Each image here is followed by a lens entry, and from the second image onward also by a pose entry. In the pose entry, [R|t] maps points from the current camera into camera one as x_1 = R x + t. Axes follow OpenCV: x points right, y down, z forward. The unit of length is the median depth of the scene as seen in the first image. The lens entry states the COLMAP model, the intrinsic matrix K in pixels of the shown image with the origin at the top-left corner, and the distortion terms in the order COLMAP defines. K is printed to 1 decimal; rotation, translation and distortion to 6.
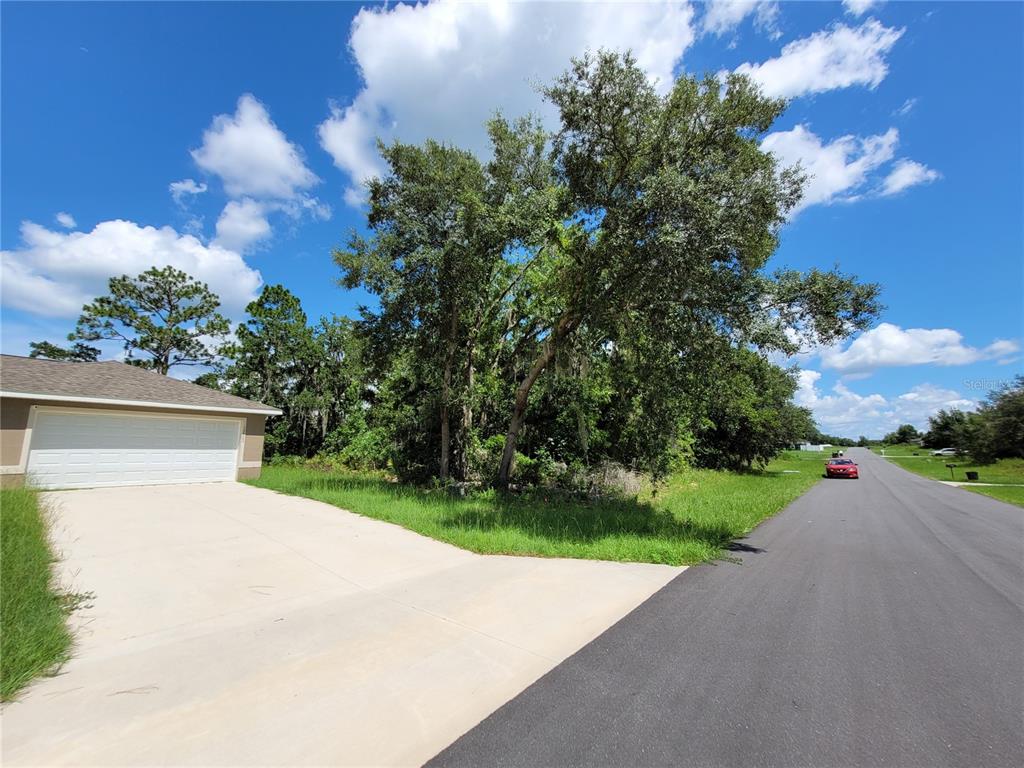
lens RADIAL K [[398.6, 0, 498.8], [0, 398.6, 387.0], [0, 0, 1]] dist [-0.000403, -0.000171]
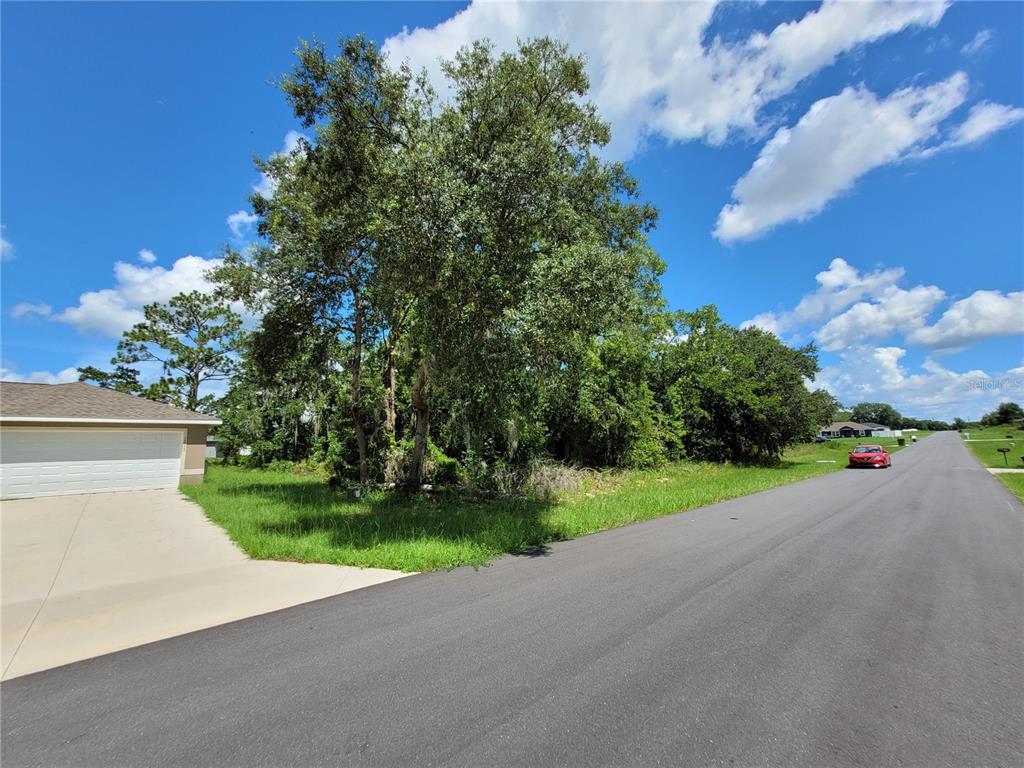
lens RADIAL K [[397.0, 0, 498.3], [0, 397.0, 383.8], [0, 0, 1]] dist [0.000634, 0.000190]
pose [[0.992050, -0.052630, -0.114313, 0.284866], [0.052112, 0.998613, -0.007514, 0.007985], [0.114550, 0.001498, 0.993416, 0.033190]]
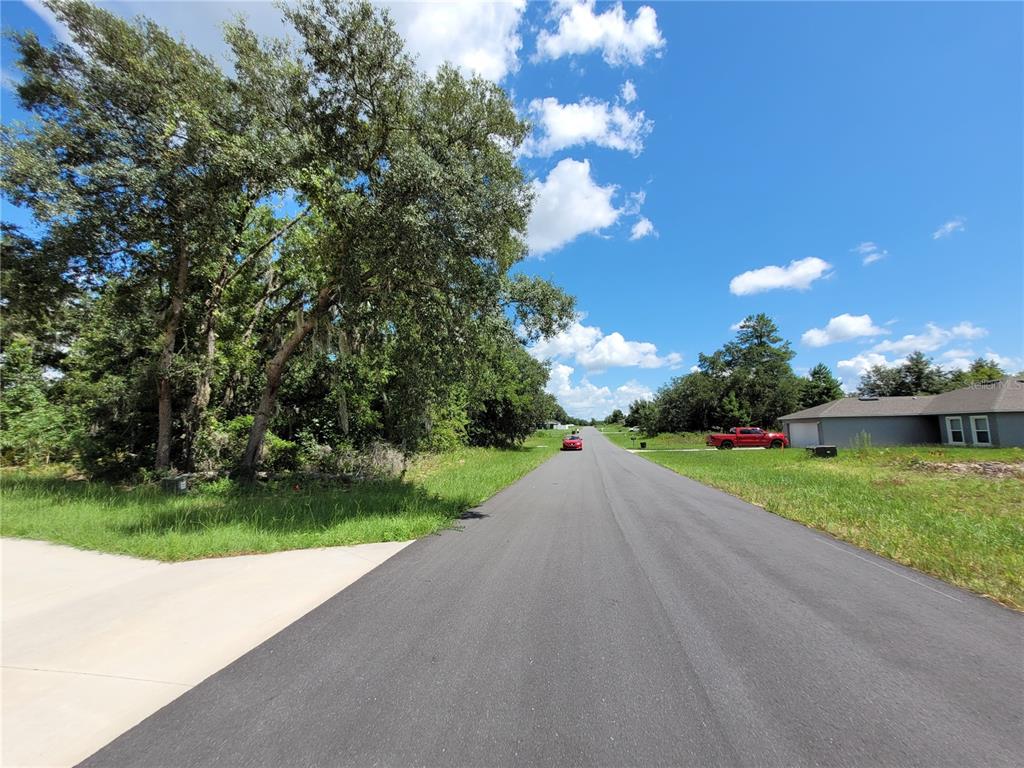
lens RADIAL K [[398.6, 0, 498.8], [0, 398.6, 387.0], [0, 0, 1]] dist [-0.000403, -0.000171]
pose [[0.875387, 0.038344, 0.481900, 0.052521], [-0.060421, 0.997711, 0.030370, 0.001162], [-0.479632, -0.055702, 0.875700, -0.000472]]
